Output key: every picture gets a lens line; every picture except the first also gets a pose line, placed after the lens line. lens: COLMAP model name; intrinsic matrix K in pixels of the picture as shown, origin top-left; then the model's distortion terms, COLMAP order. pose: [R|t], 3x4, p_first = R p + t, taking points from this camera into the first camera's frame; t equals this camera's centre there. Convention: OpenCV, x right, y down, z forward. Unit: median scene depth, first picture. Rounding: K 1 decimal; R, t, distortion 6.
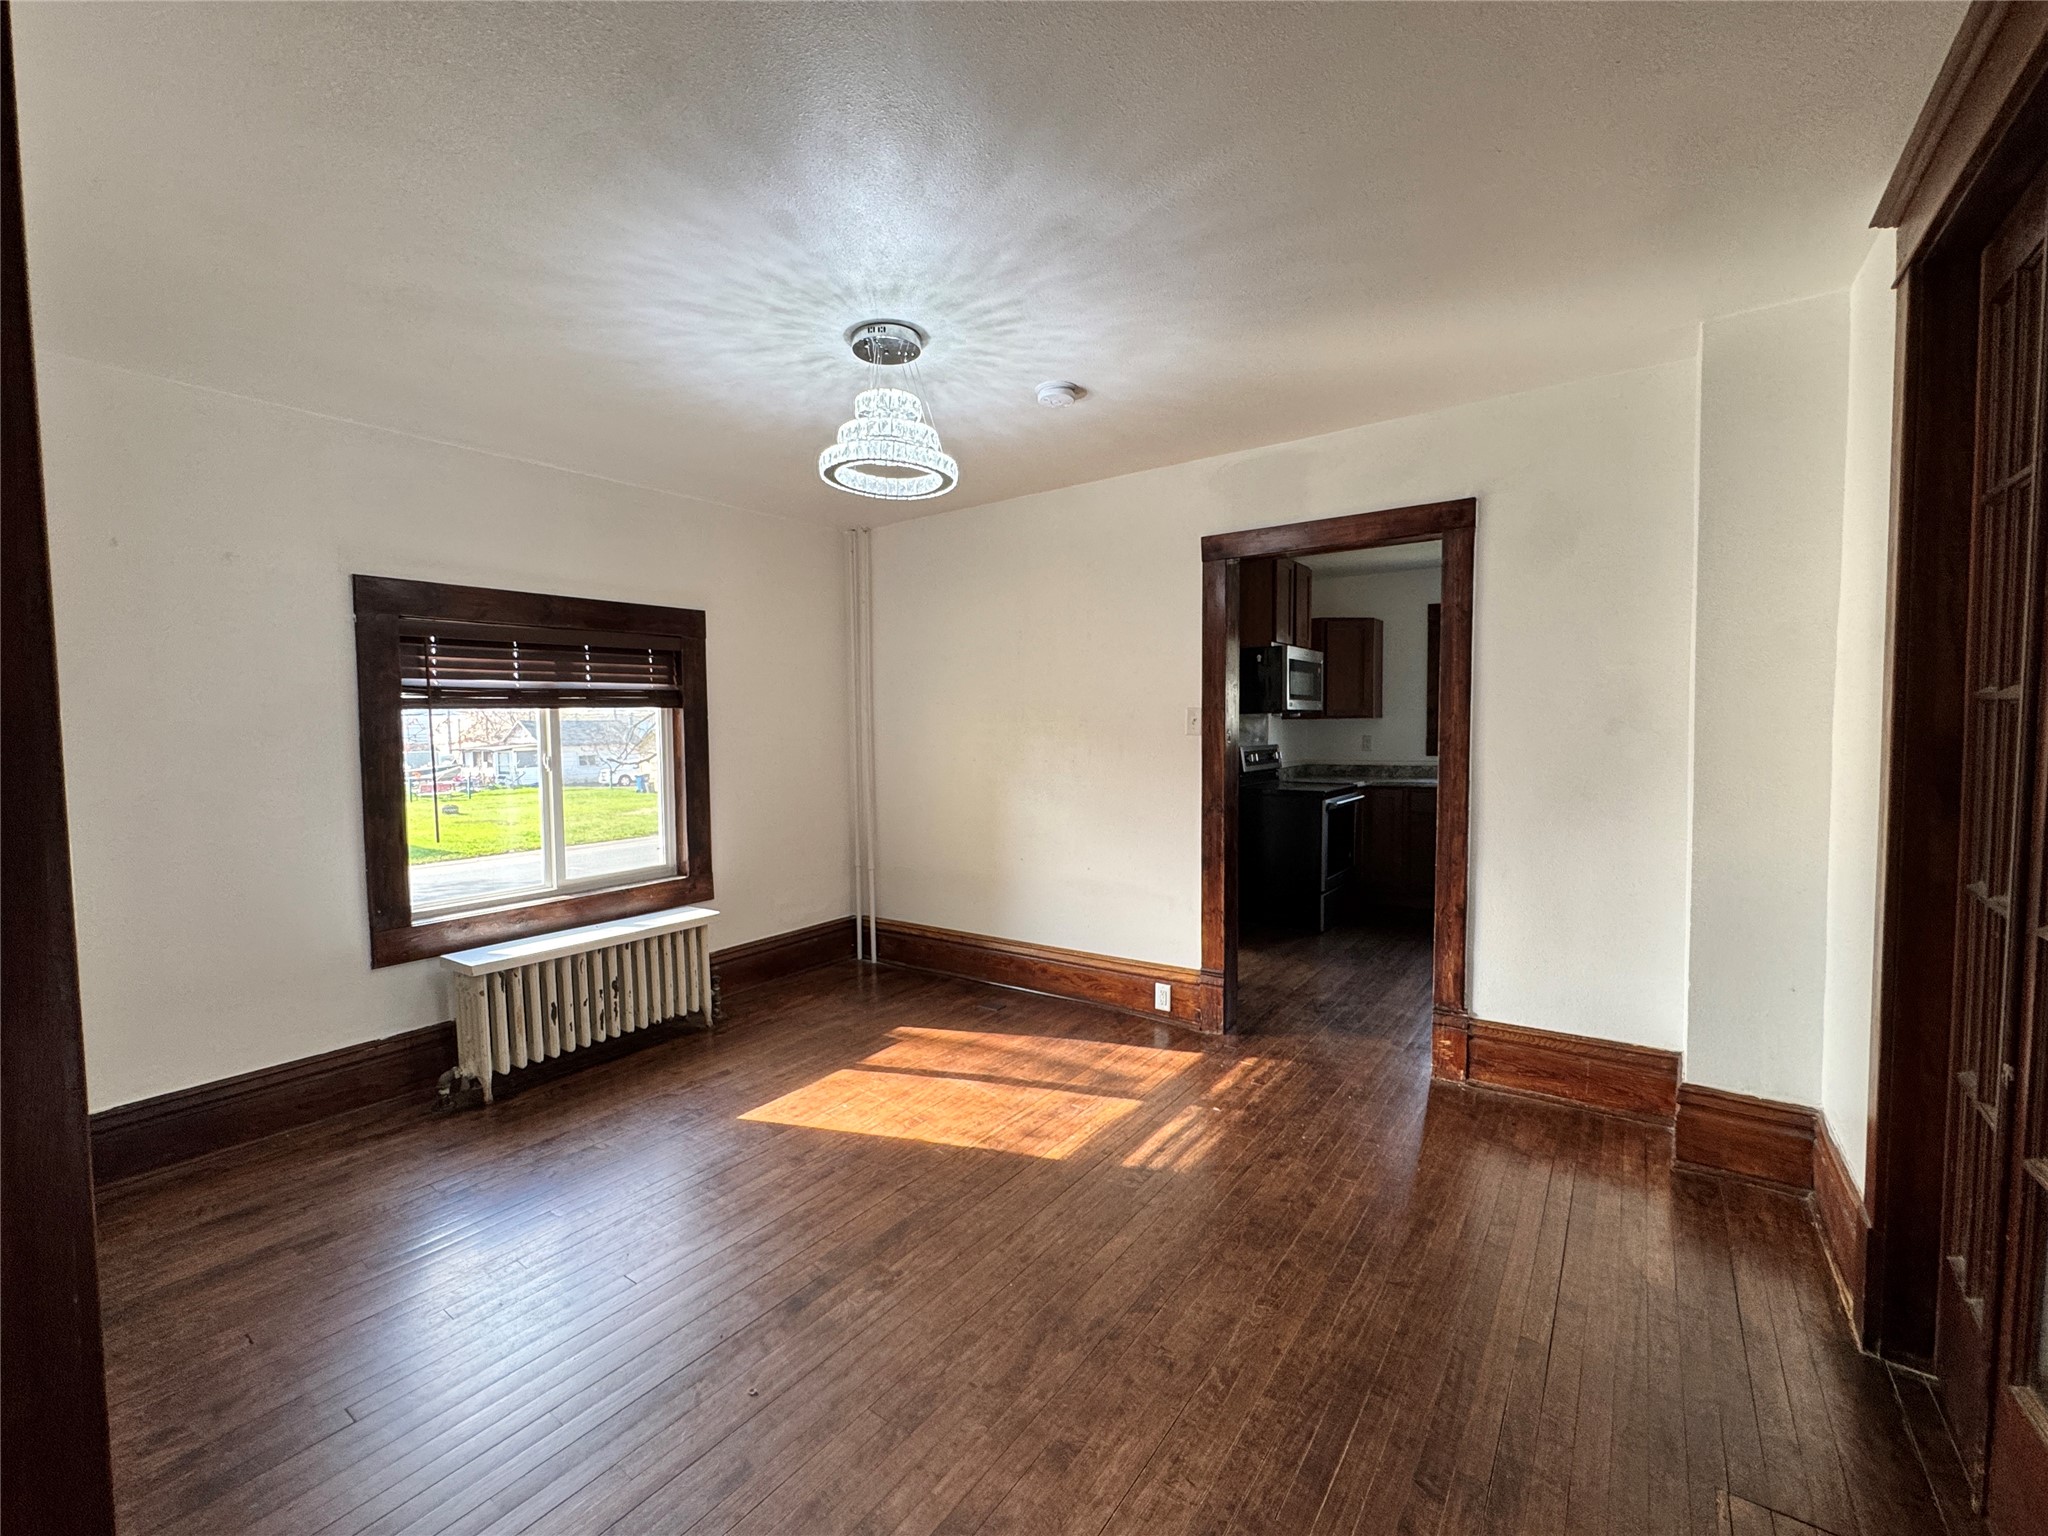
lens RADIAL K [[818.0, 0, 1024.0], [0, 818.0, 765.4], [0, 0, 1]] dist [-0.002888, -0.000280]
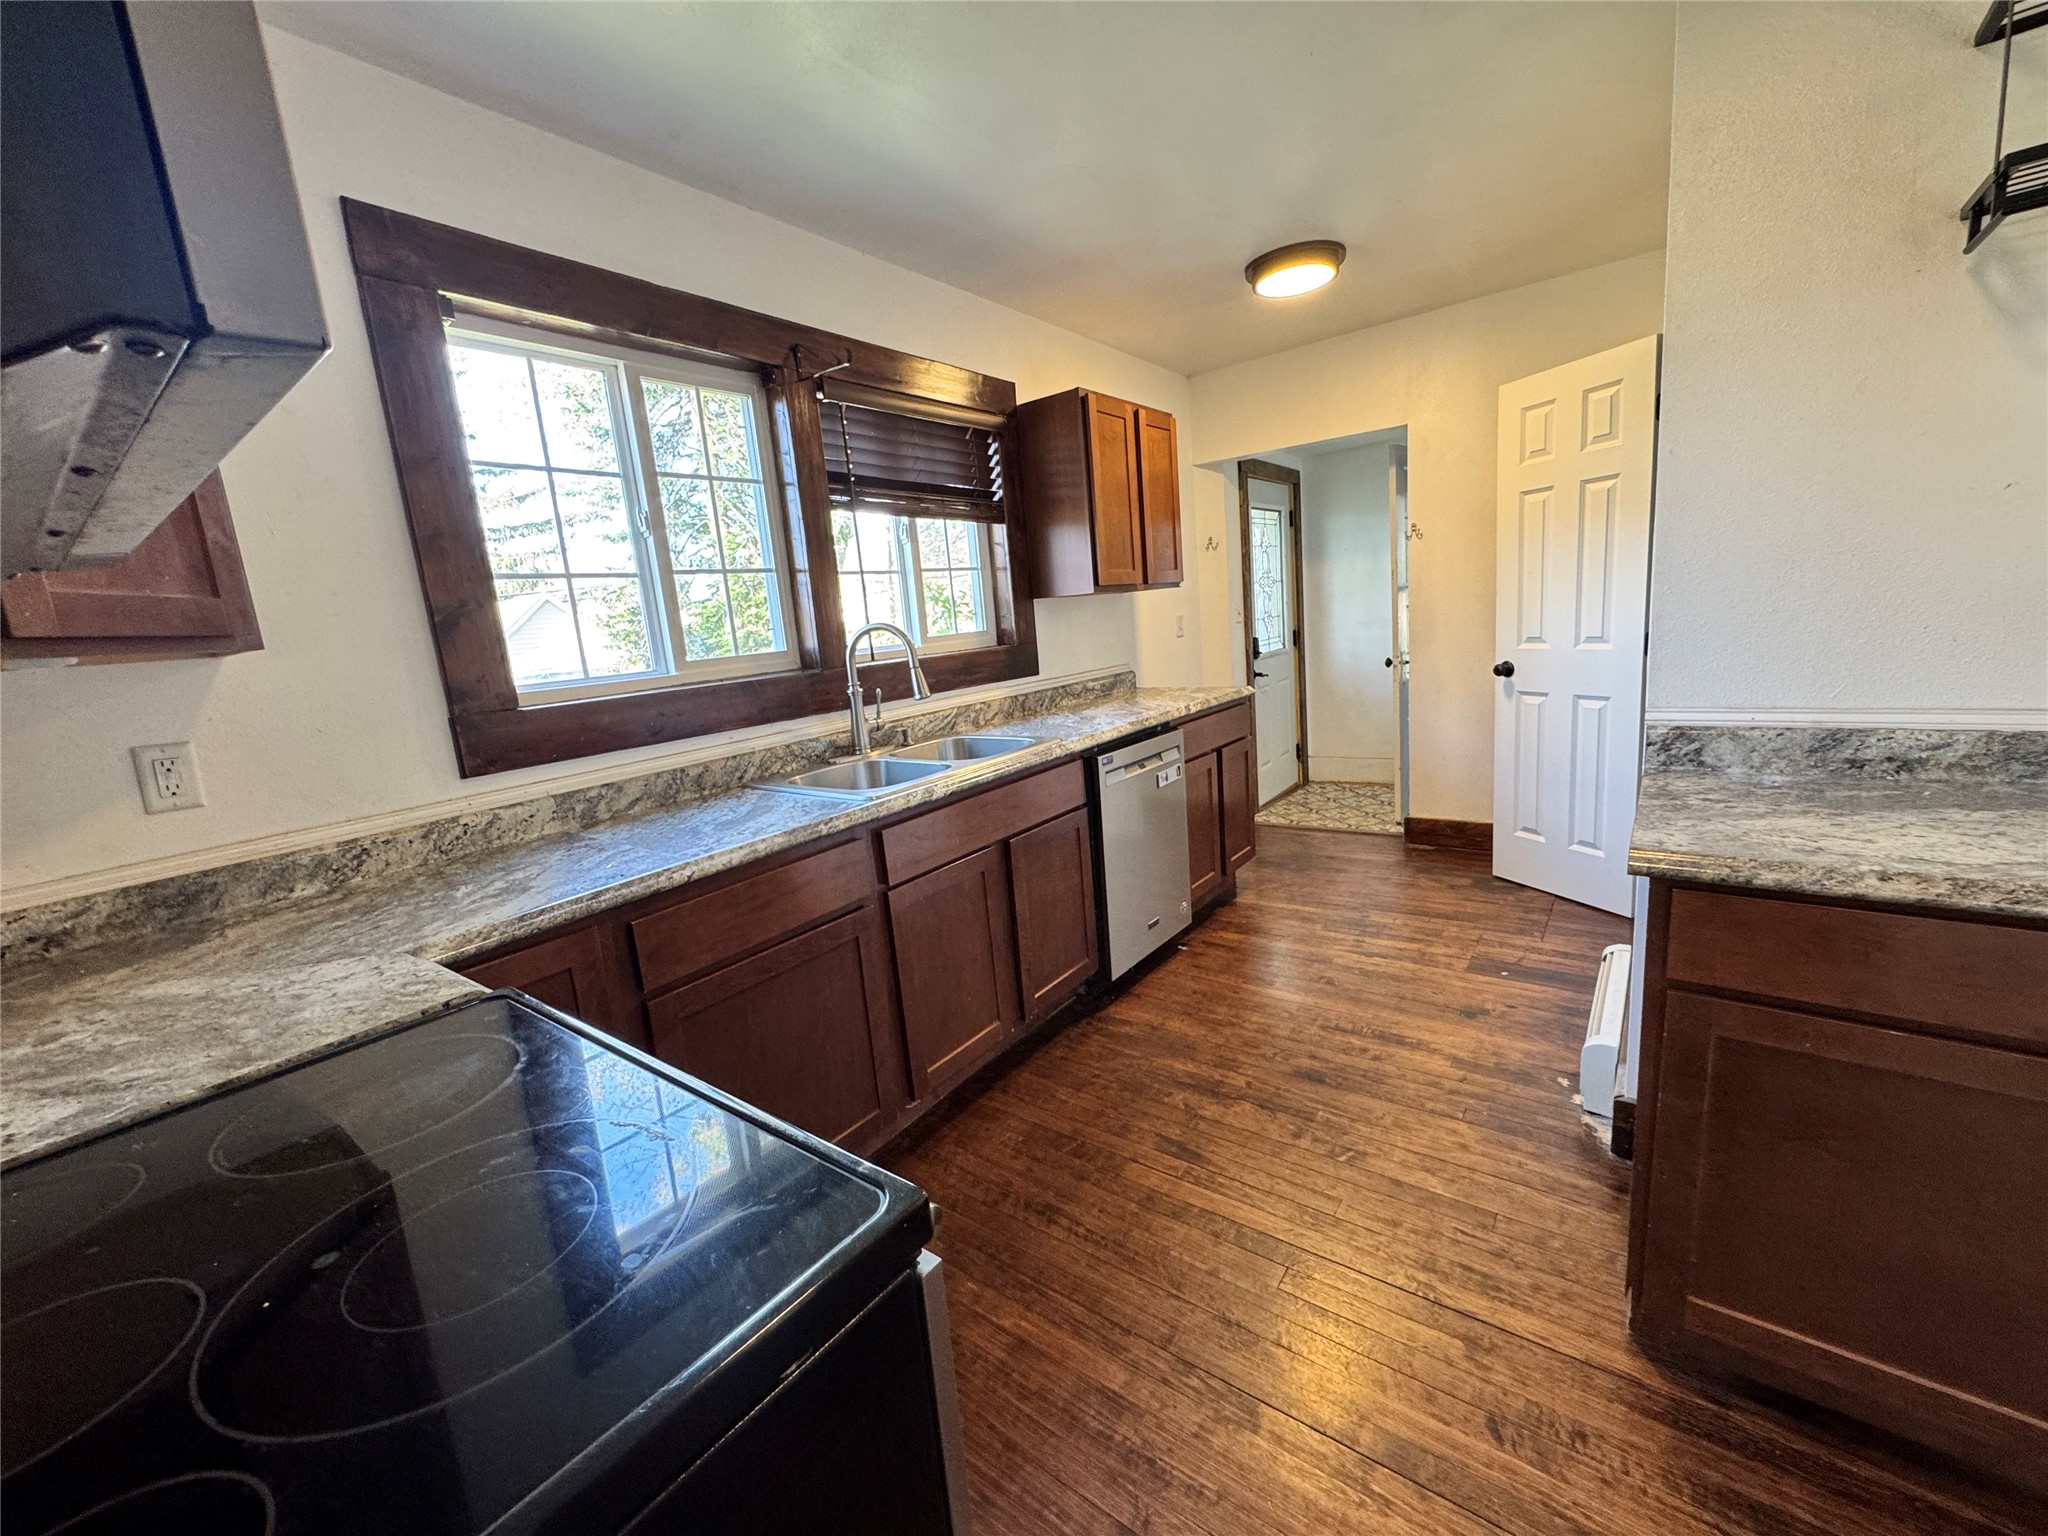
lens RADIAL K [[818.0, 0, 1024.0], [0, 818.0, 765.4], [0, 0, 1]] dist [-0.002888, -0.000280]
pose [[0.009312, -0.162944, 0.986591, 0.232672], [0.139590, 0.977185, 0.160073, -0.037673], [-0.990166, 0.136228, 0.031845, 0.854158]]
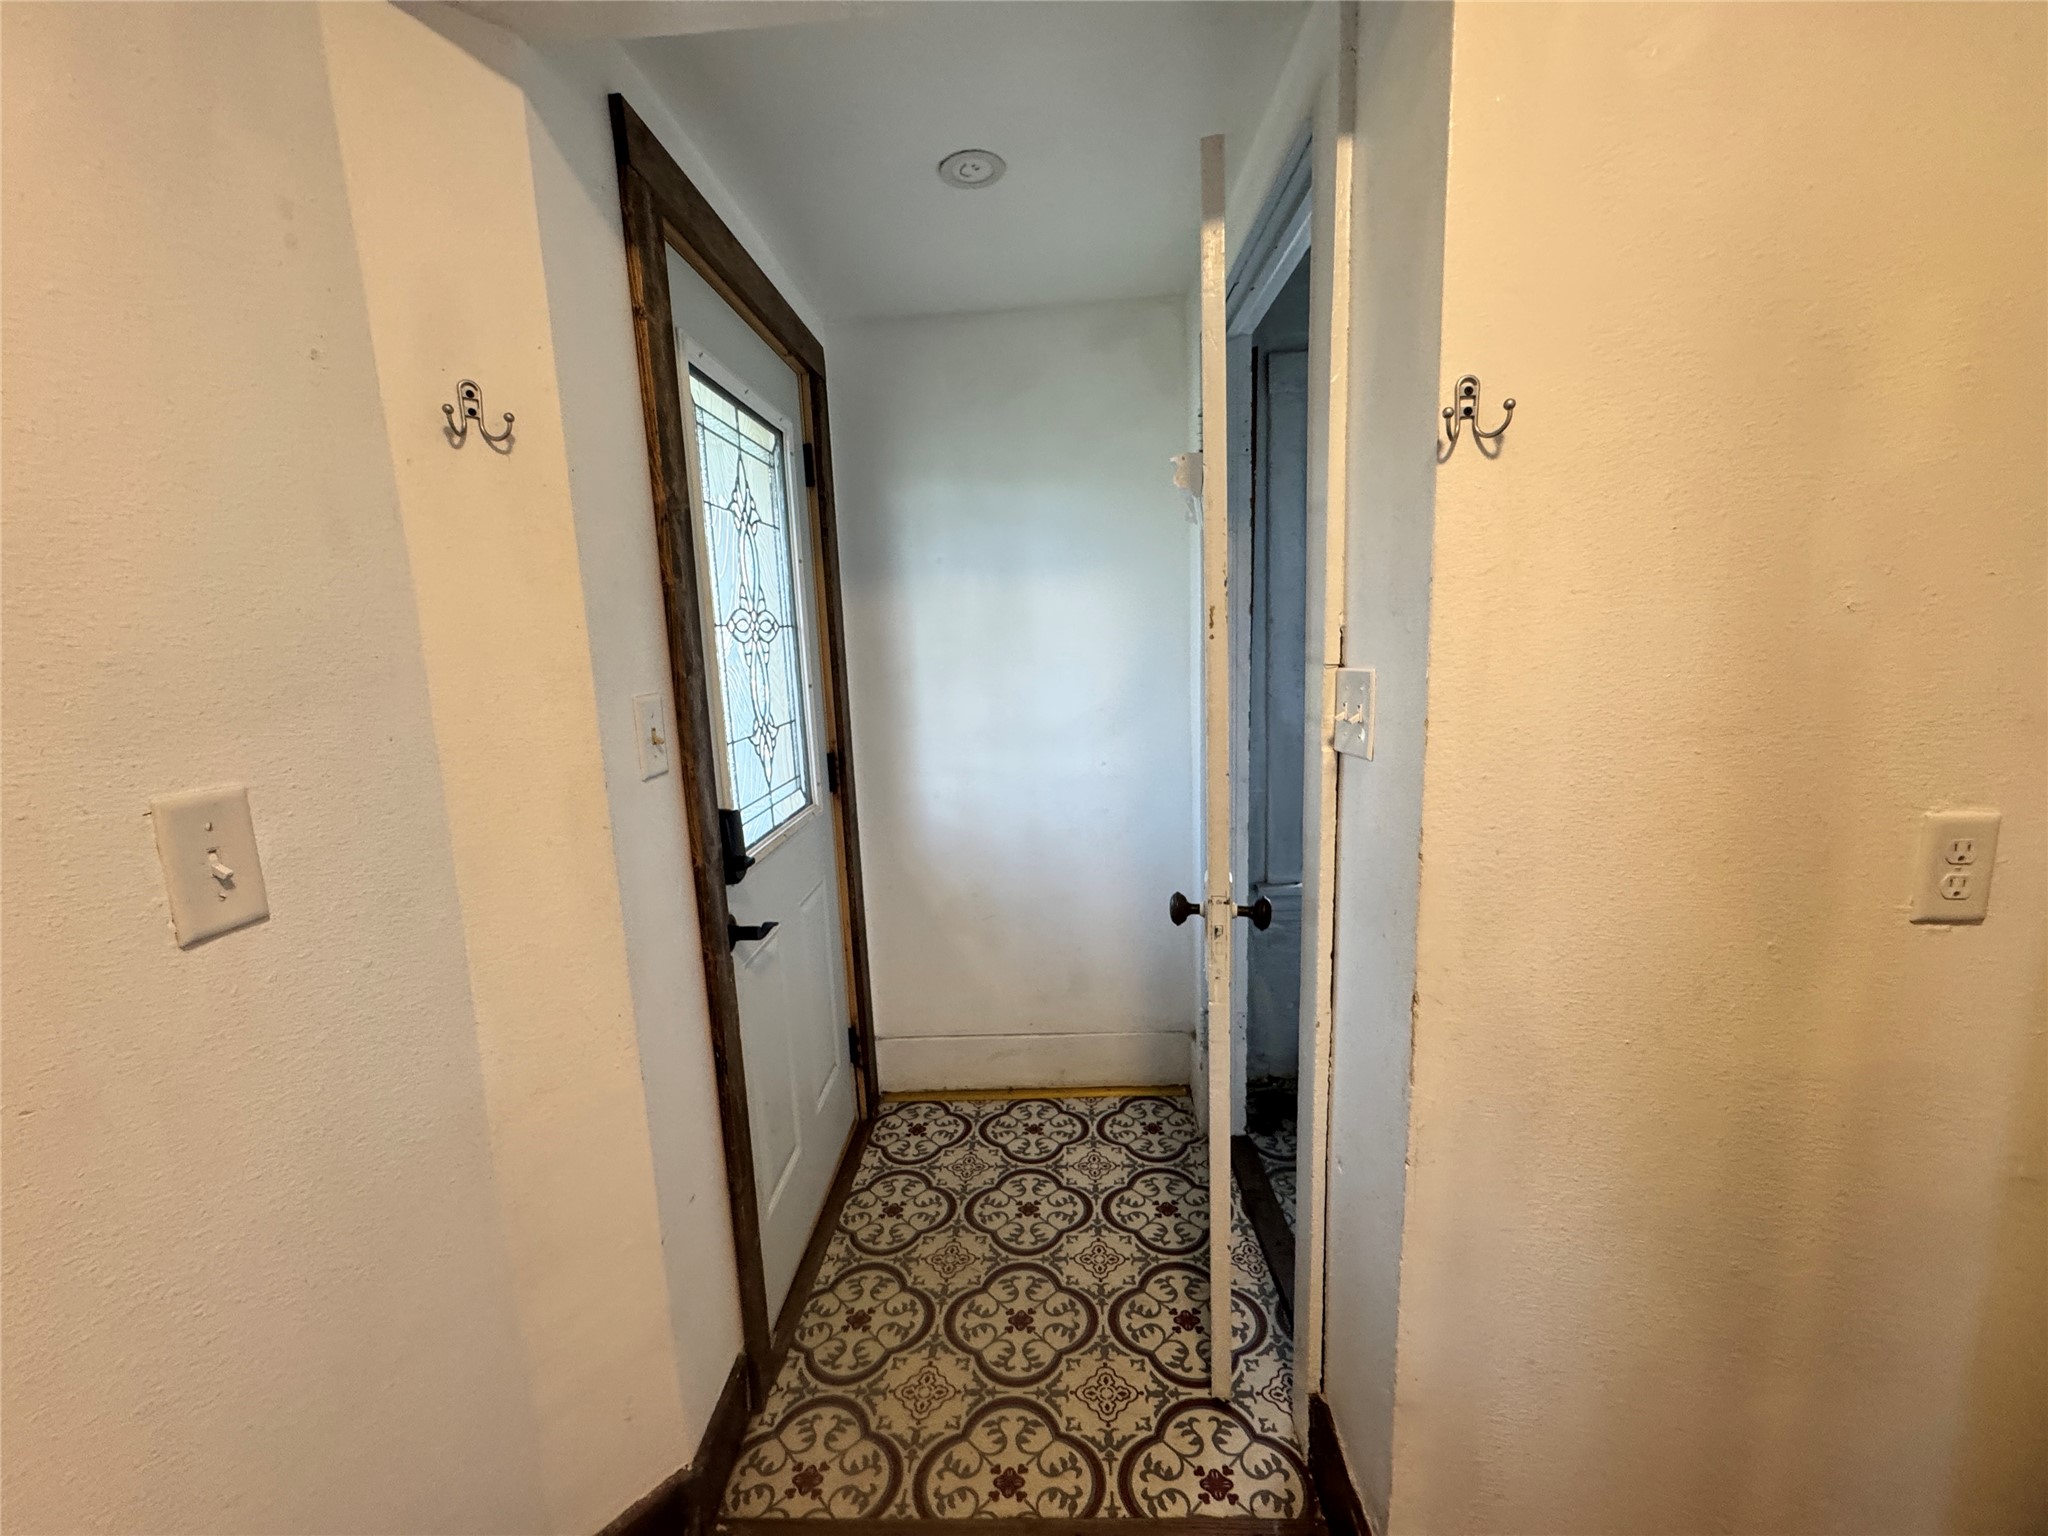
lens RADIAL K [[818.0, 0, 1024.0], [0, 818.0, 765.4], [0, 0, 1]] dist [-0.002888, -0.000280]
pose [[-0.565510, -0.092610, 0.819526, 0.822477], [0.090727, 0.980659, 0.173424, -0.045979], [-0.819736, 0.172426, -0.546170, 0.690005]]
